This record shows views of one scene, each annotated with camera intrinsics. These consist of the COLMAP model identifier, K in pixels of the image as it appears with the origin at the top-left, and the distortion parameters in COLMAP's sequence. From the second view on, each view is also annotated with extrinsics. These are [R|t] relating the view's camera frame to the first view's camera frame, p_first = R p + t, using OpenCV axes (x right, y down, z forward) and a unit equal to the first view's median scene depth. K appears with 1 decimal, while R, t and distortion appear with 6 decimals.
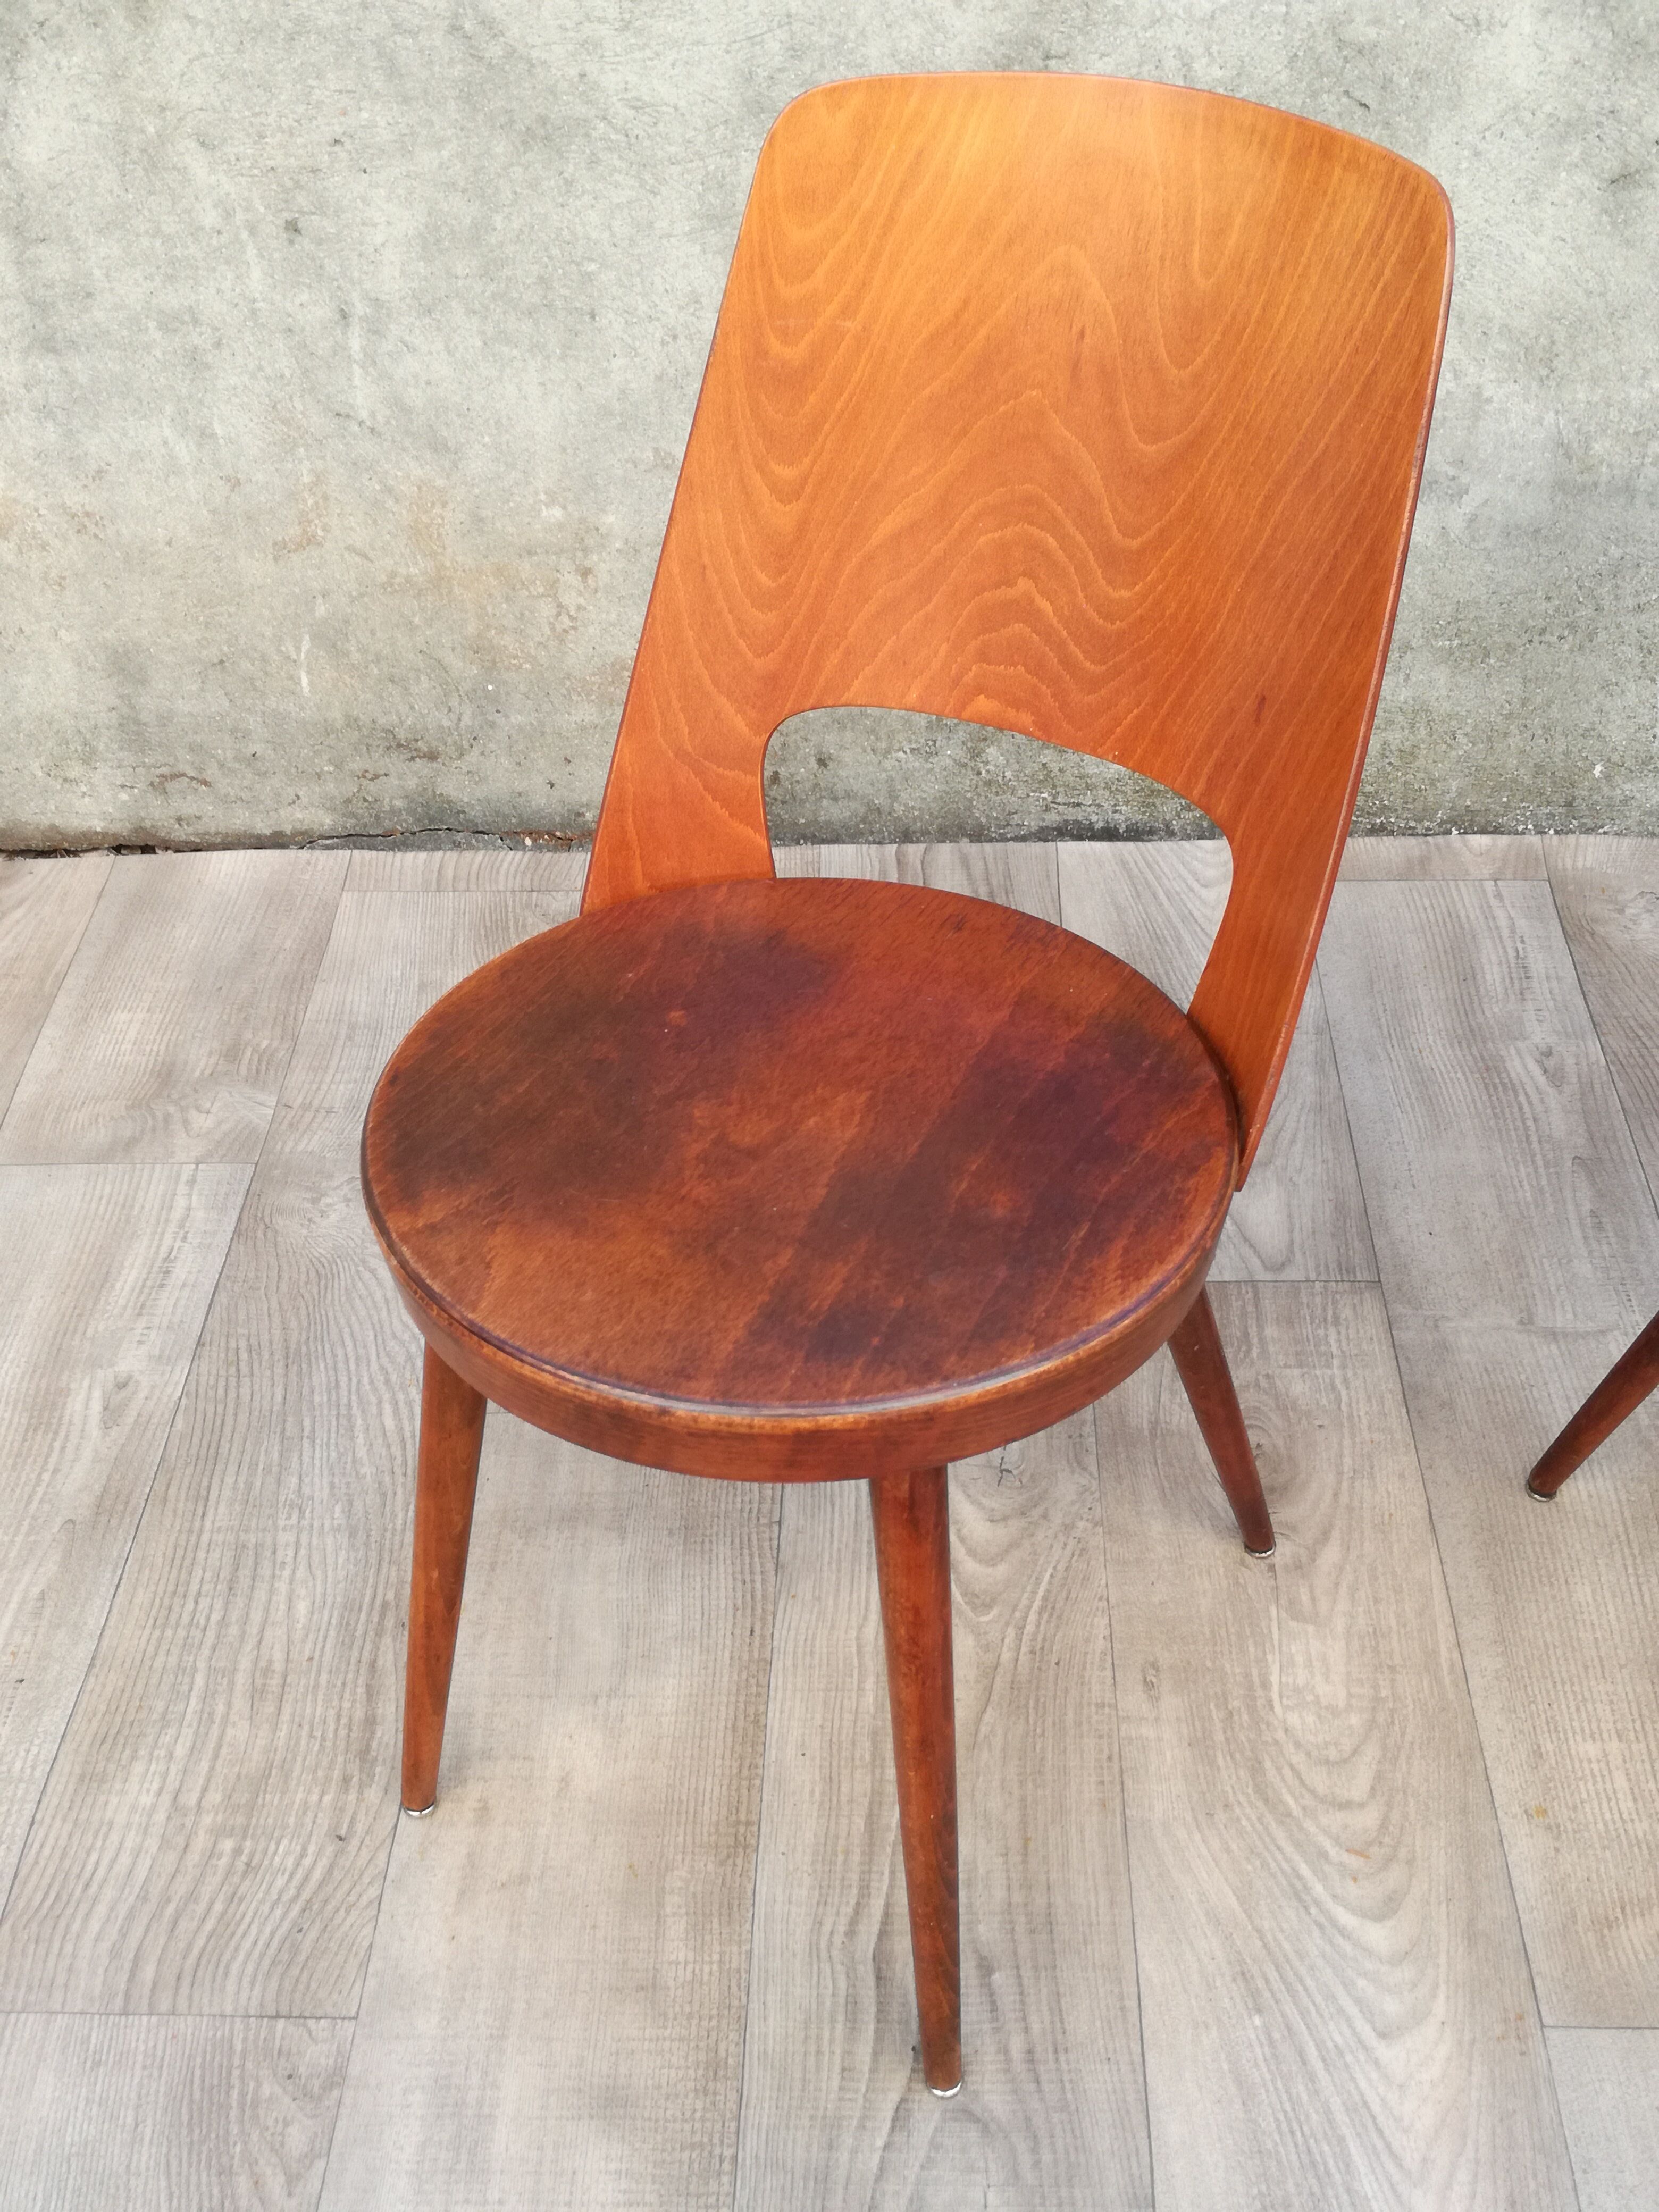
lens RADIAL K [[2404.3, 0, 852.8], [0, 2404.3, 1100.6], [0, 0, 1]] dist [0.057560, 0.000000]
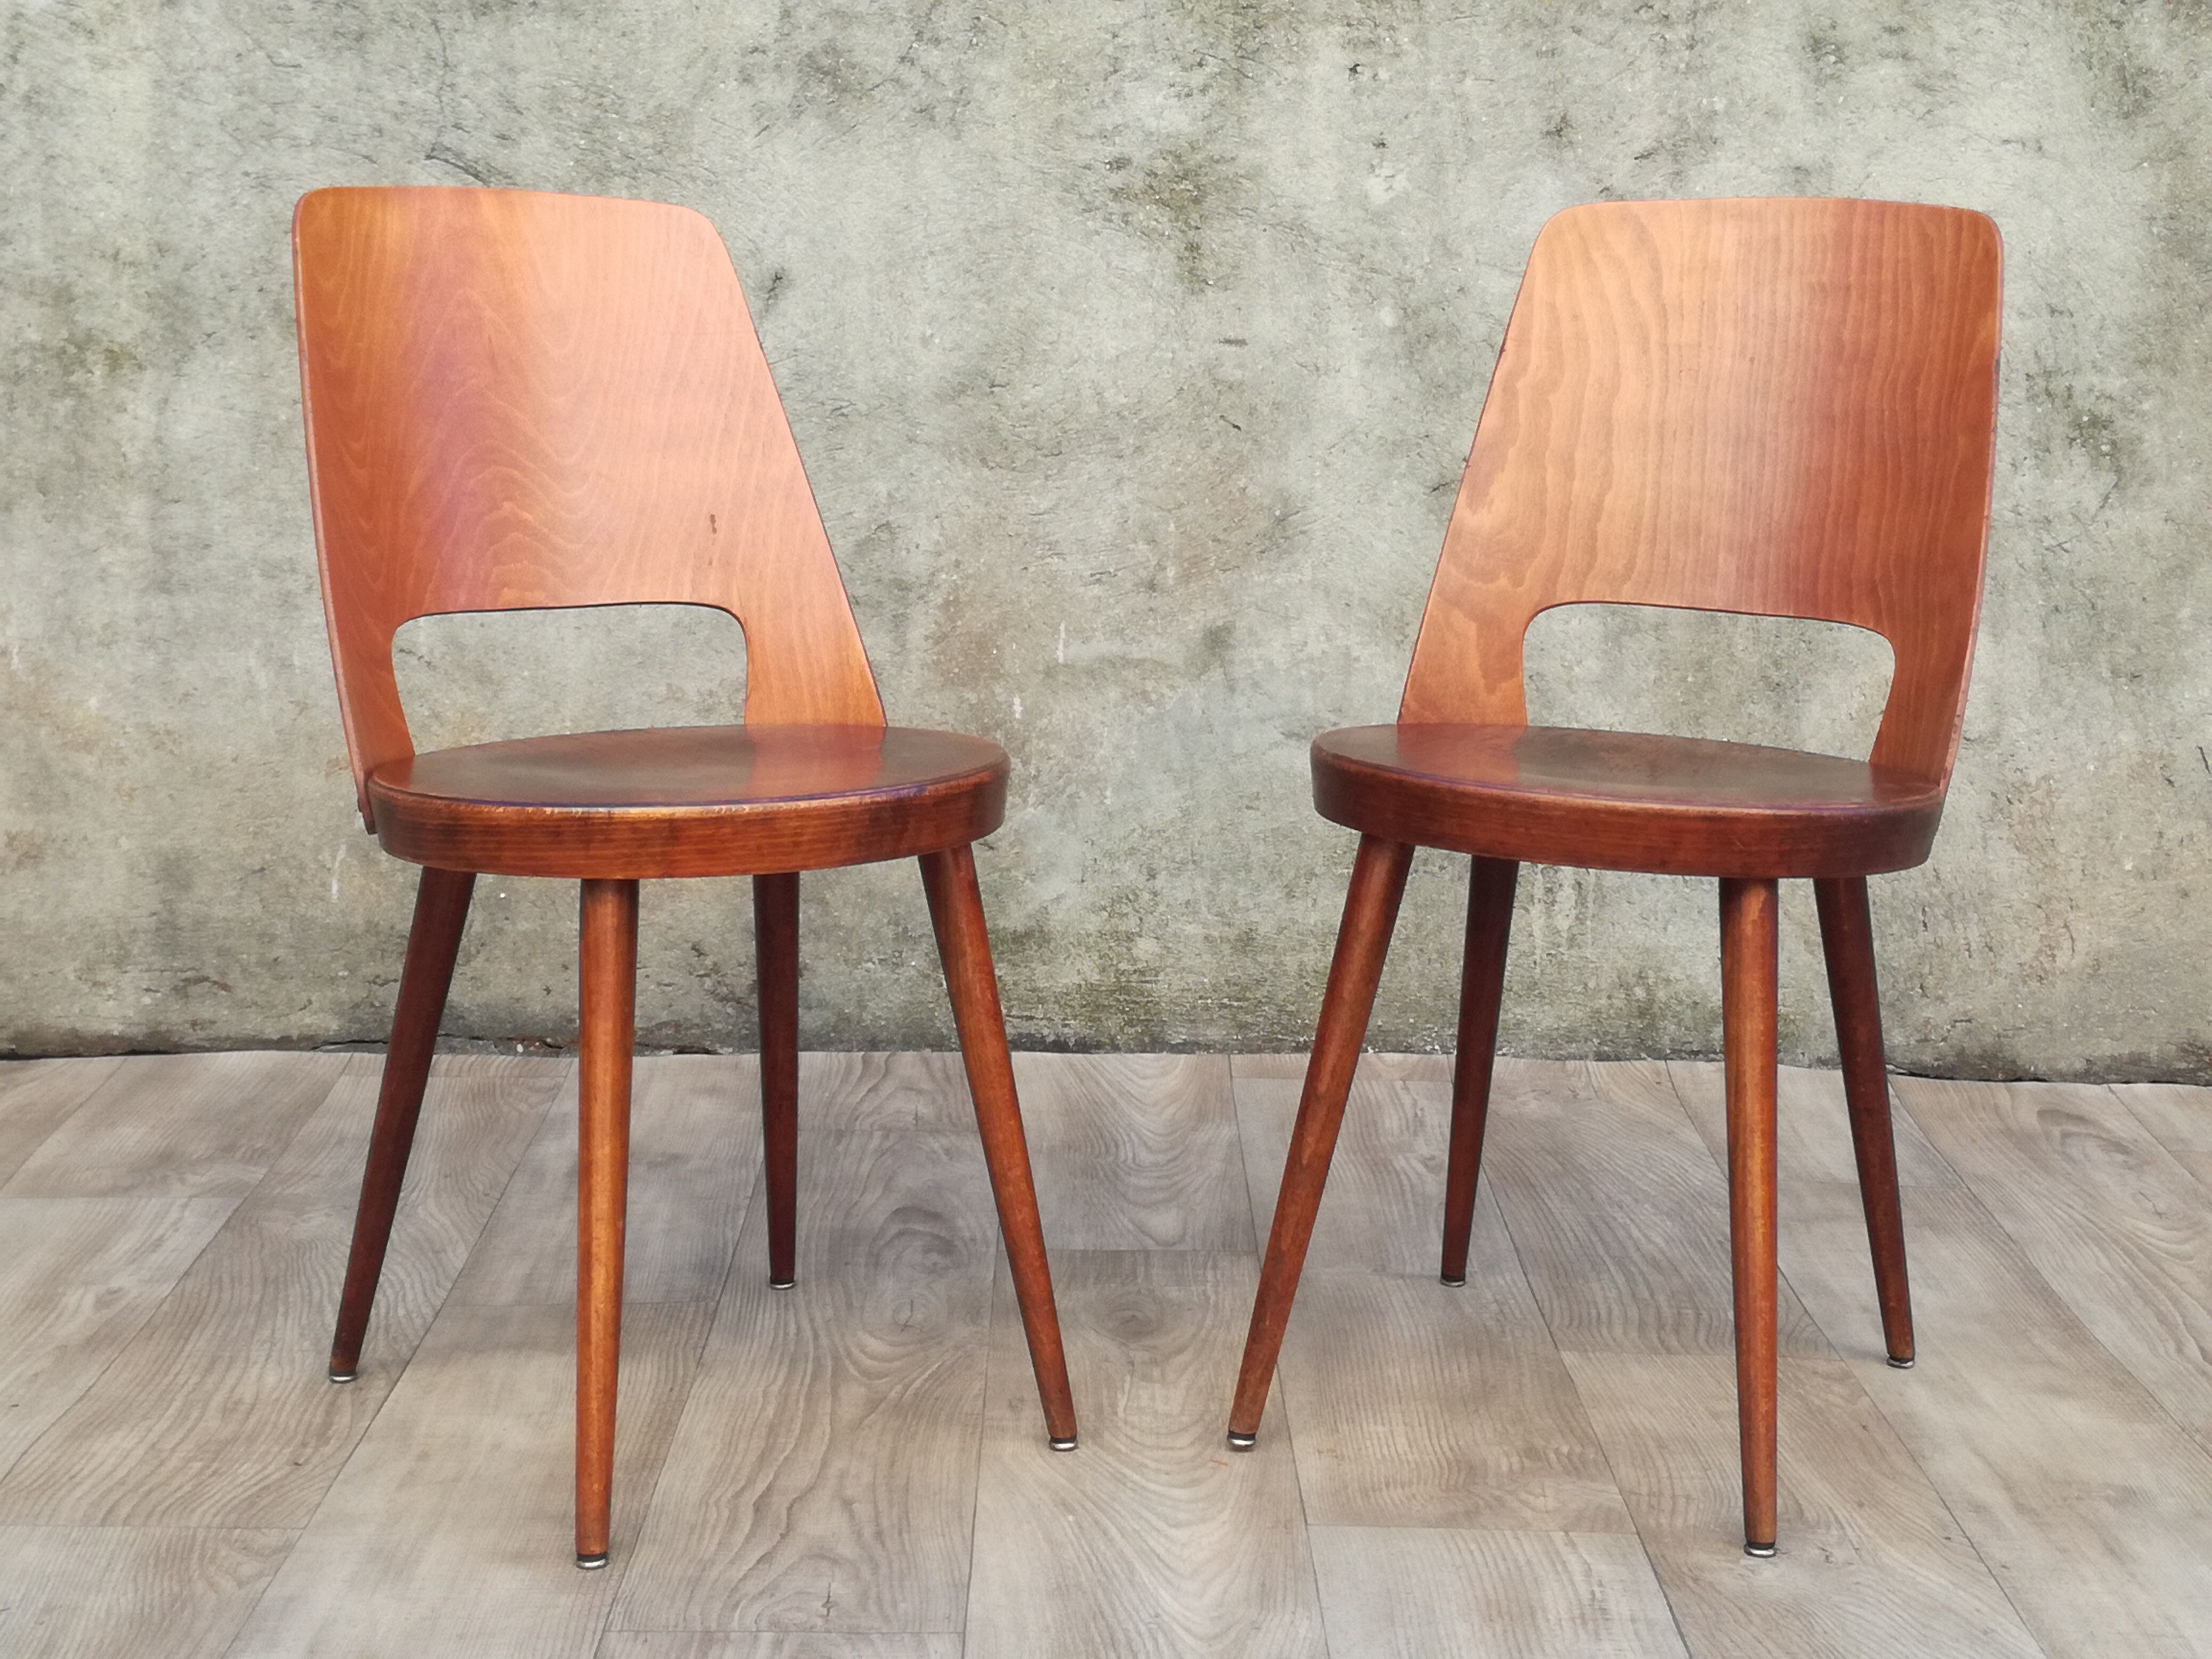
lens RADIAL K [[3350.8, 0, 1115.8], [0, 3350.8, 785.1], [0, 0, 1]] dist [0.101231, 0.000000]
pose [[0.998682, 0.032185, 0.039985, 0.081684], [-0.007928, 0.866365, -0.499349, 0.660195], [-0.050713, 0.498374, 0.865478, -0.456924]]
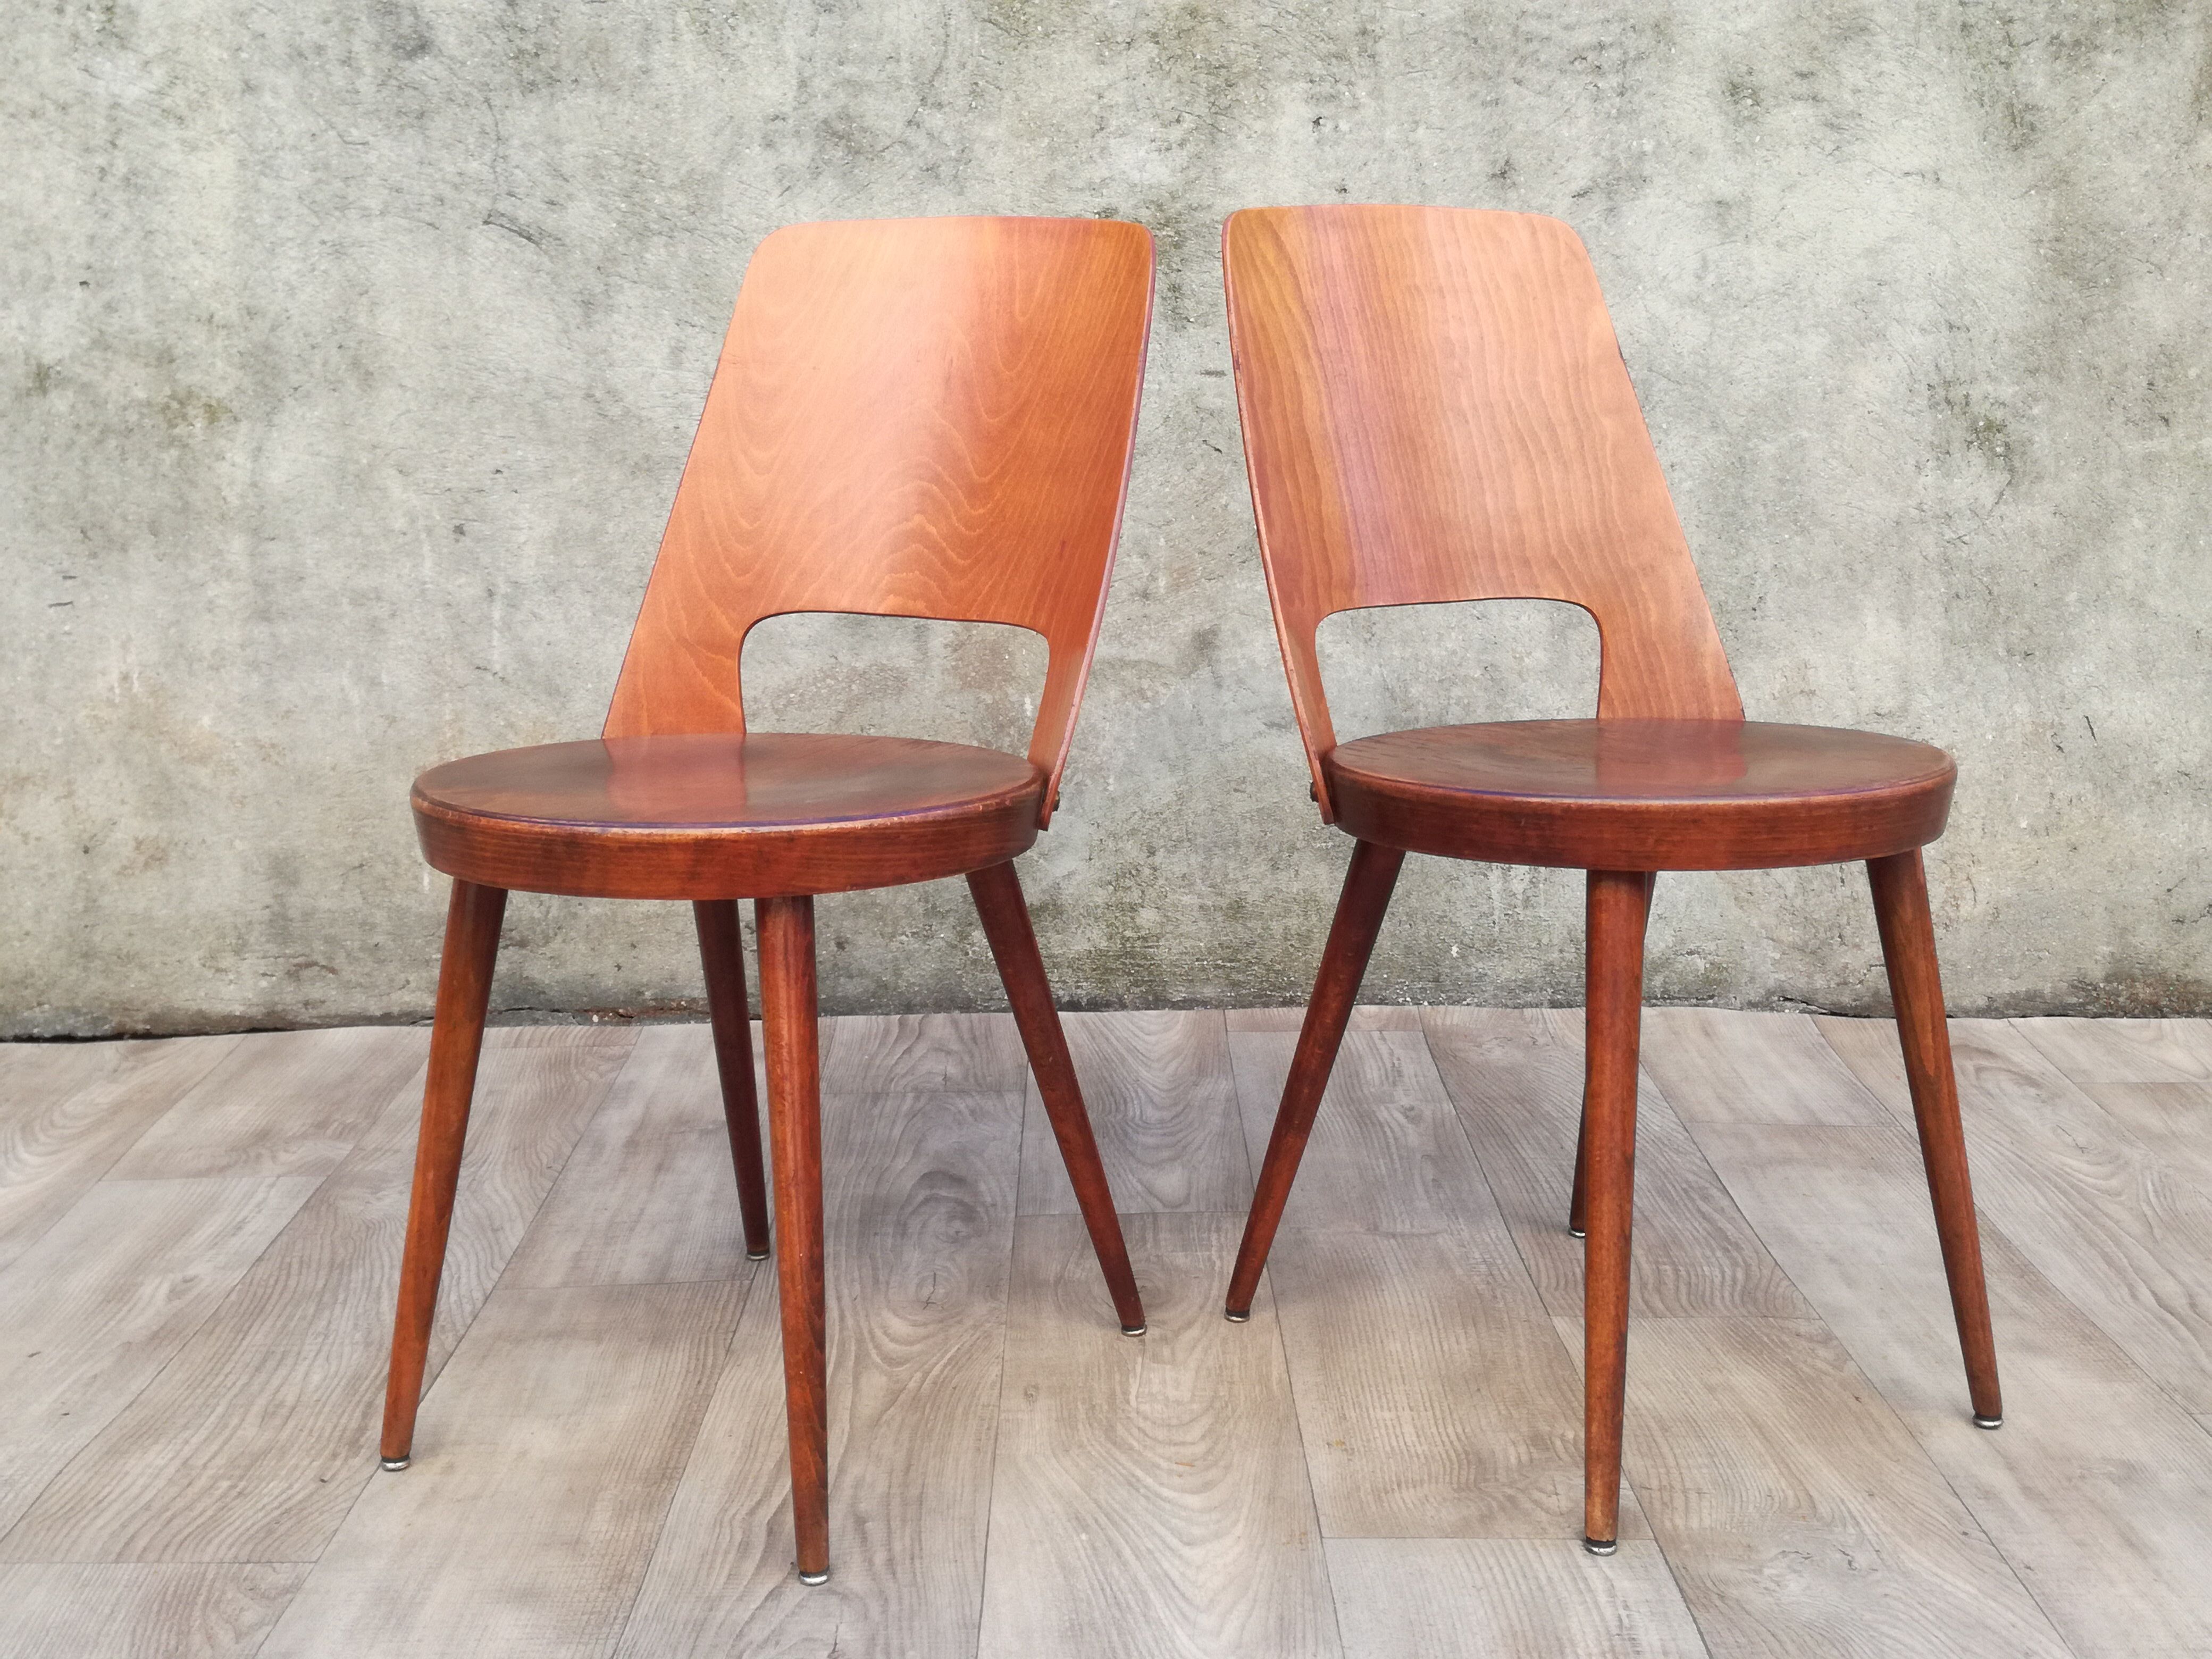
lens RADIAL K [[2404.3, 0, 1111.8], [0, 2404.3, 804.7], [0, 0, 1]] dist [0.057560, 0.000000]
pose [[0.999378, 0.007688, 0.034410, 0.100869], [0.009582, 0.879988, -0.474899, 0.461890], [-0.033931, 0.474933, 0.879367, -0.157372]]
